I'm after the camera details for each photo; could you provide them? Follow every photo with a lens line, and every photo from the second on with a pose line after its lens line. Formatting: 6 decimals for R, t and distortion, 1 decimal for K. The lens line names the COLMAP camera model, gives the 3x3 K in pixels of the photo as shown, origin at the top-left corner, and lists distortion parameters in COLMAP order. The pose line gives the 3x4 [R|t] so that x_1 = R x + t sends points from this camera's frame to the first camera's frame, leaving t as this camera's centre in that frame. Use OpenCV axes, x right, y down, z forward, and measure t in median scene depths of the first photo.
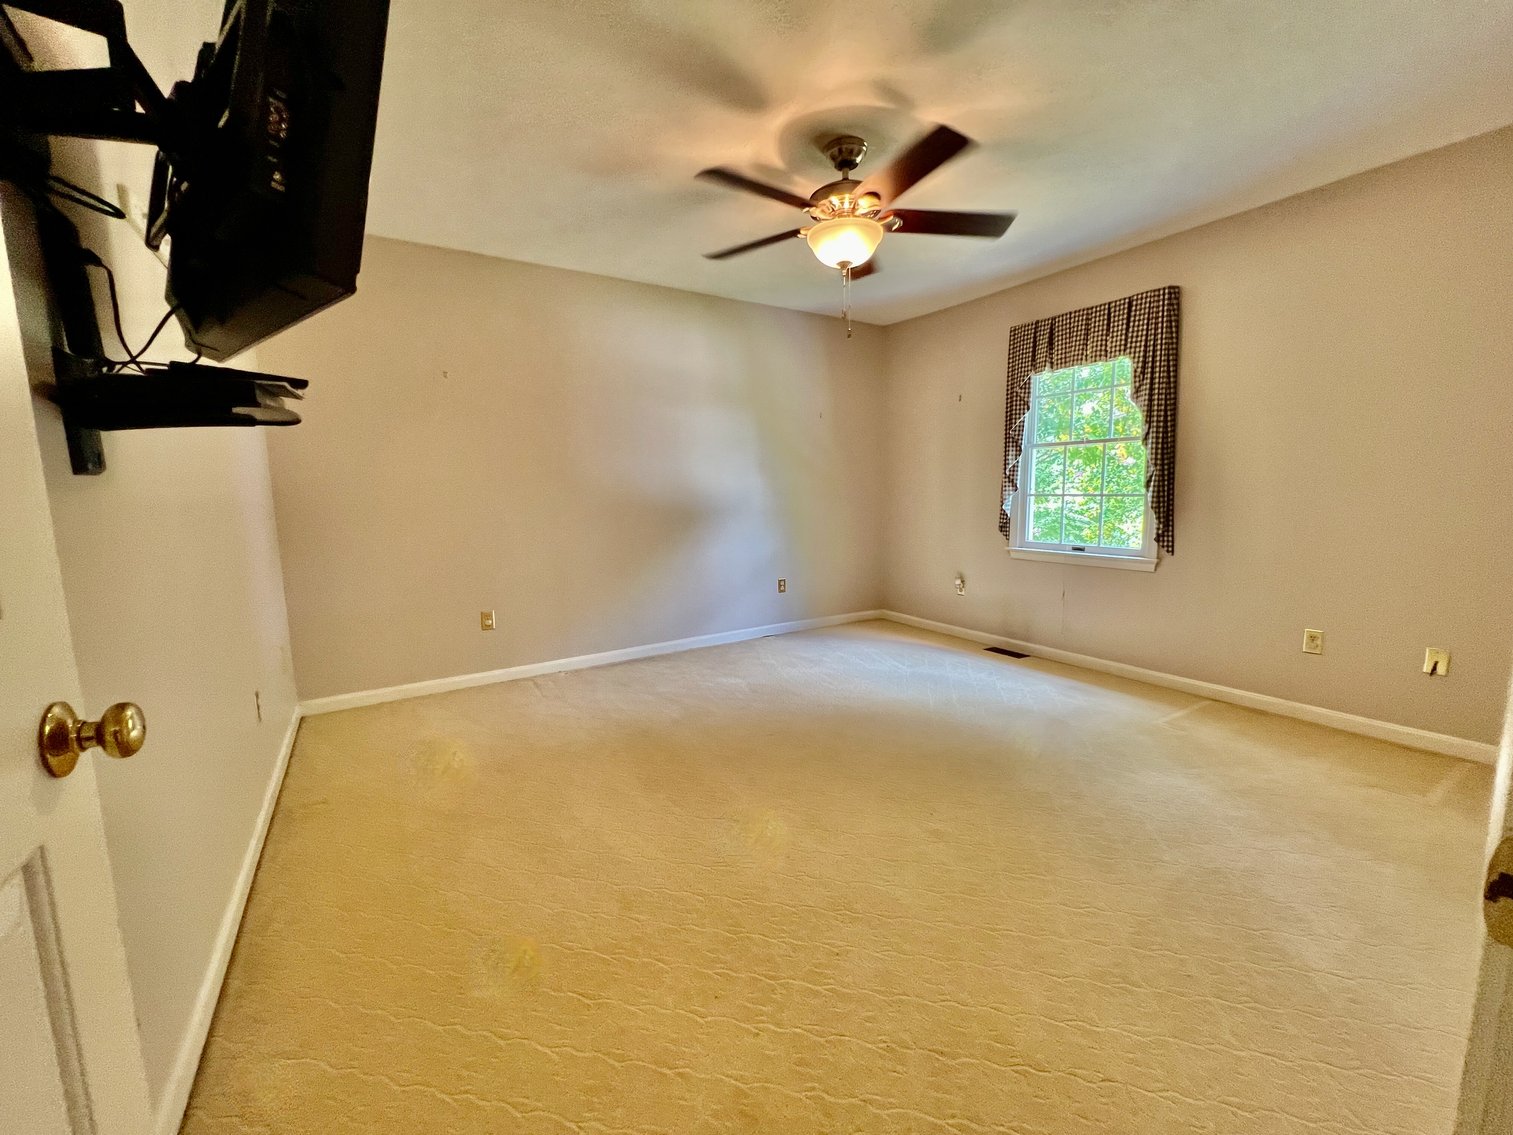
lens RADIAL K [[616.1, 0, 752.6], [0, 616.1, 560.7], [0, 0, 1]] dist [0.001559, -0.000192]
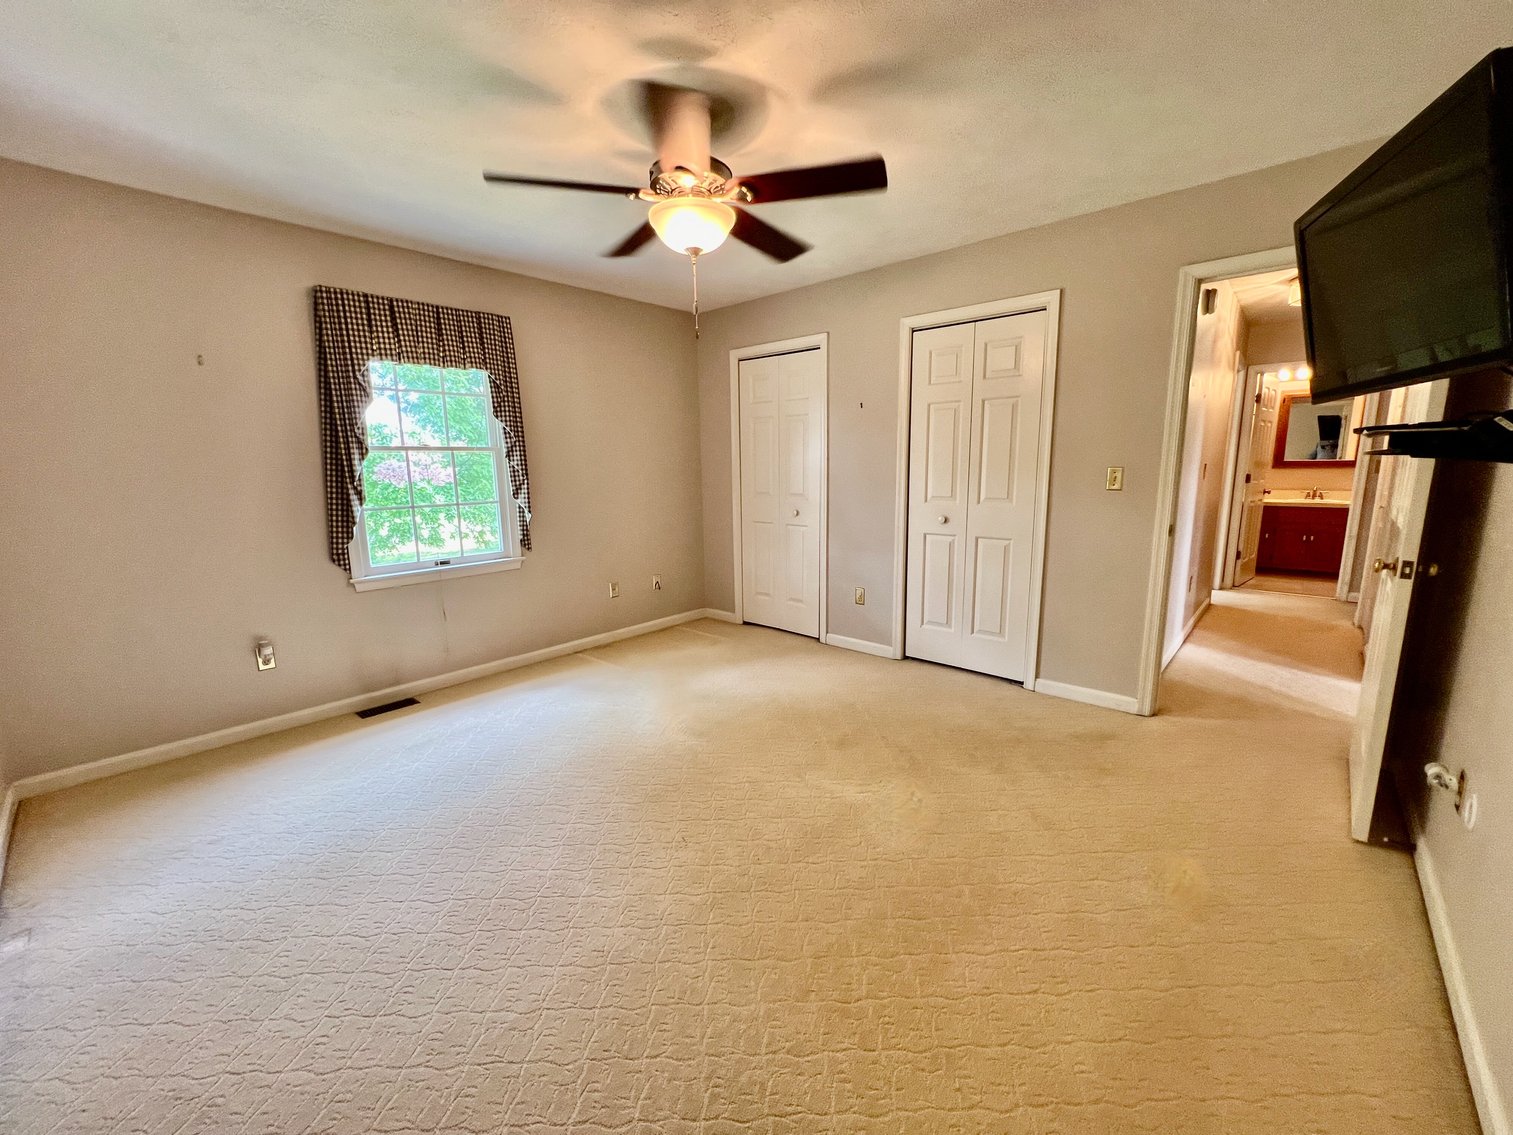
lens RADIAL K [[616.1, 0, 758.1], [0, 616.1, 572.0], [0, 0, 1]] dist [0.001559, -0.000192]
pose [[-0.253893, -0.141480, 0.956829, -0.490643], [0.148398, 0.971834, 0.183075, -0.105488], [-0.955781, 0.188473, -0.225746, 0.753869]]
